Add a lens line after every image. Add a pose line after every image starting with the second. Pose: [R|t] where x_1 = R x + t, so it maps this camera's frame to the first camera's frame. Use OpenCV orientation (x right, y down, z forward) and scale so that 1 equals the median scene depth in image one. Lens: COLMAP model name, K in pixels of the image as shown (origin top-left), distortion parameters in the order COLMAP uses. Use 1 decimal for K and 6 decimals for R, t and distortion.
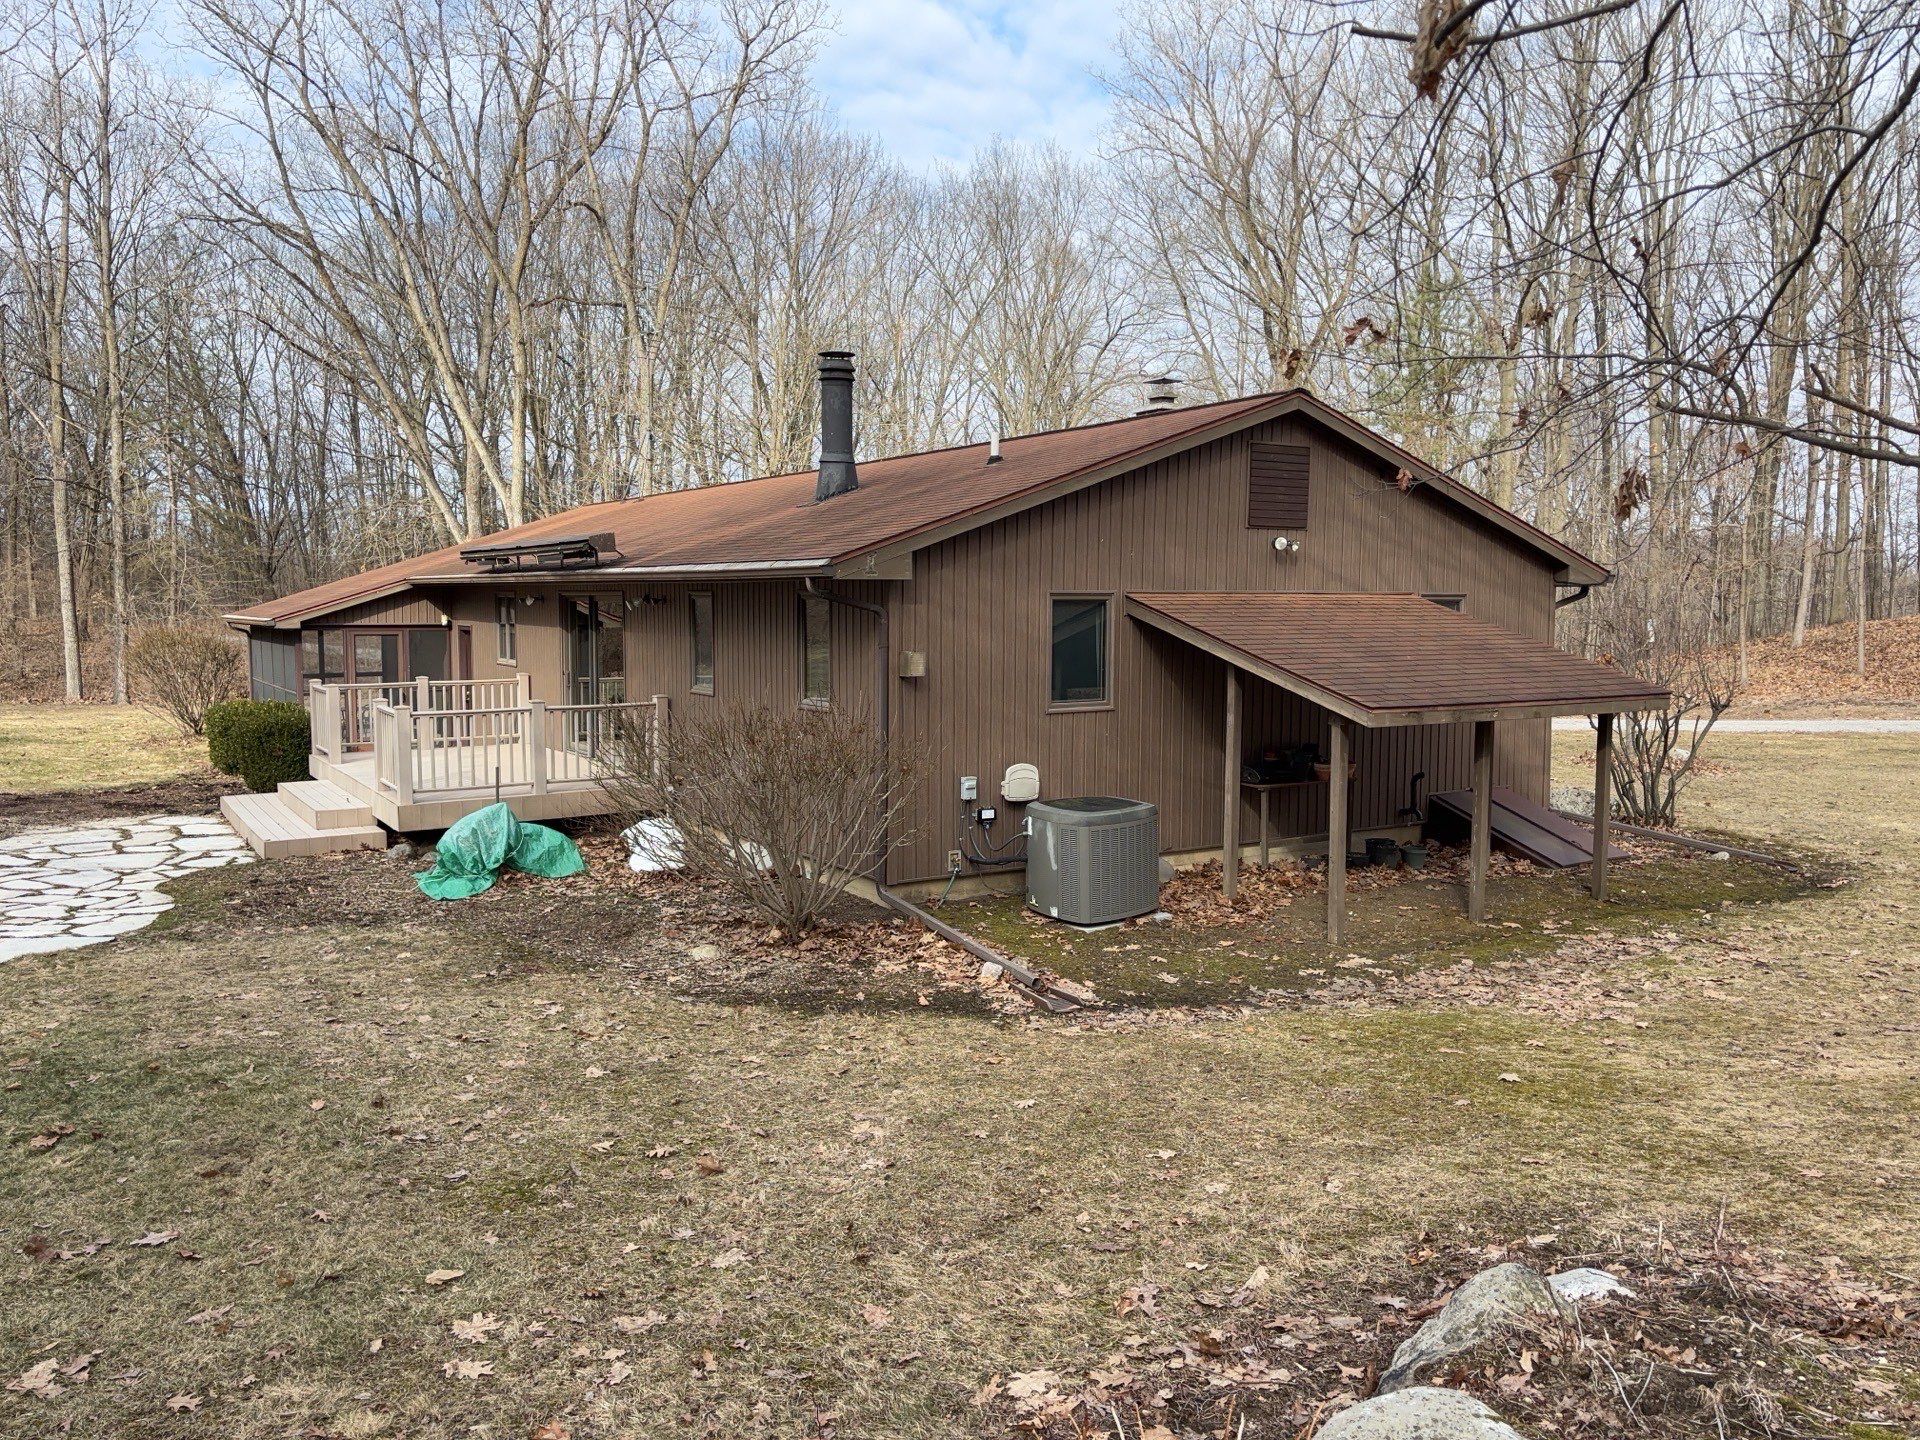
lens RADIAL K [[1438.2, 0, 957.7], [0, 1438.2, 714.8], [0, 0, 1]] dist [0.003629, -0.013739]
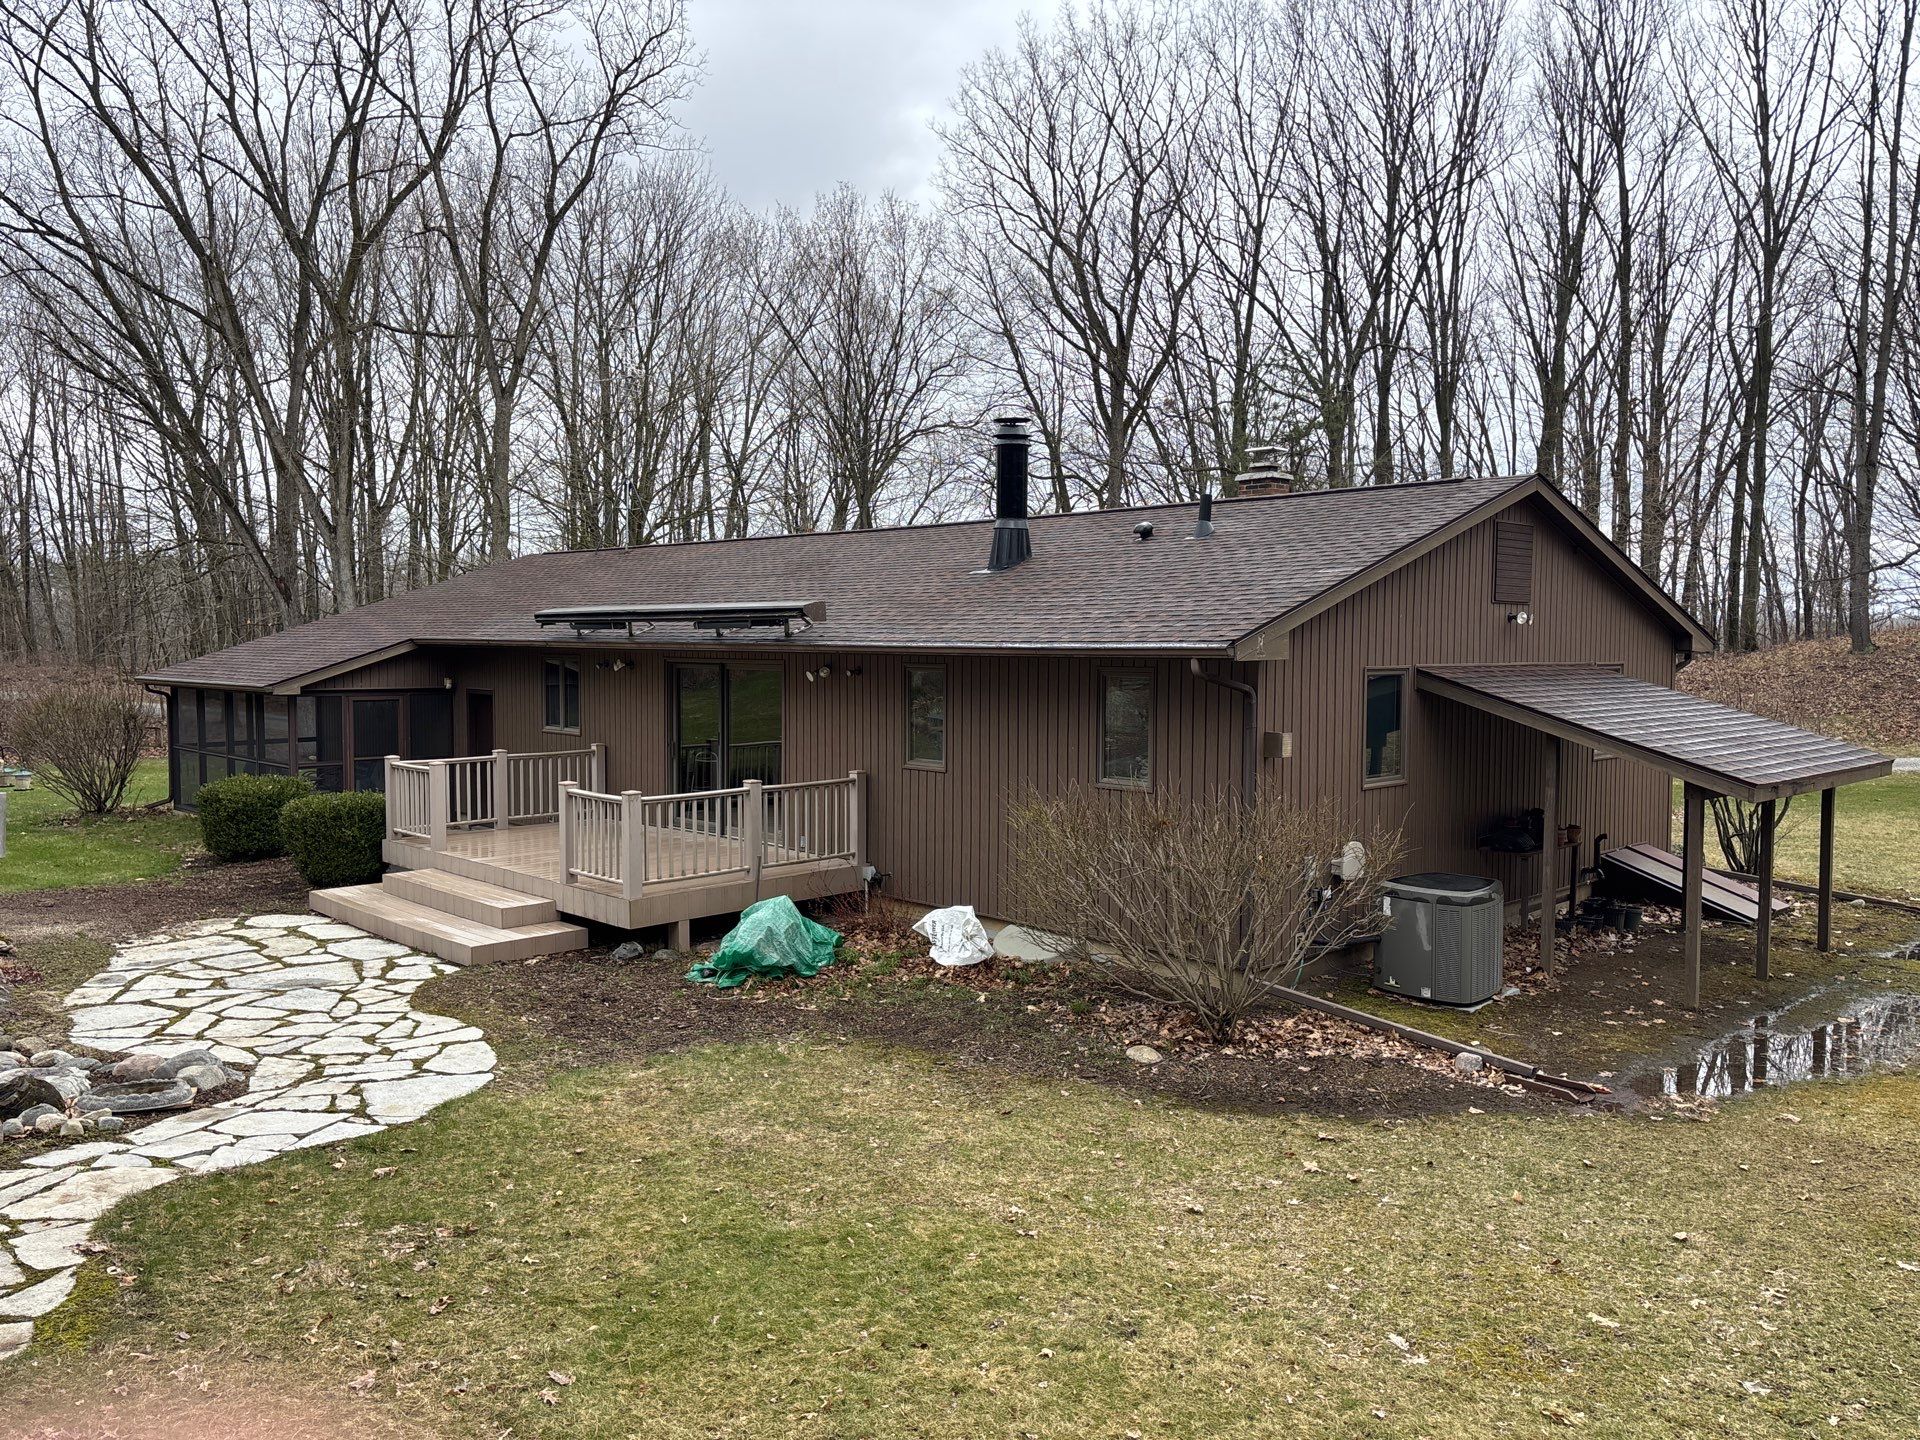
lens RADIAL K [[1438.2, 0, 960.3], [0, 1438.2, 726.3], [0, 0, 1]] dist [0.003629, -0.013739]
pose [[0.980773, -0.010451, 0.194873, -0.109776], [0.014371, 0.999722, -0.018715, -0.008313], [-0.194623, 0.021156, 0.980650, 0.019489]]
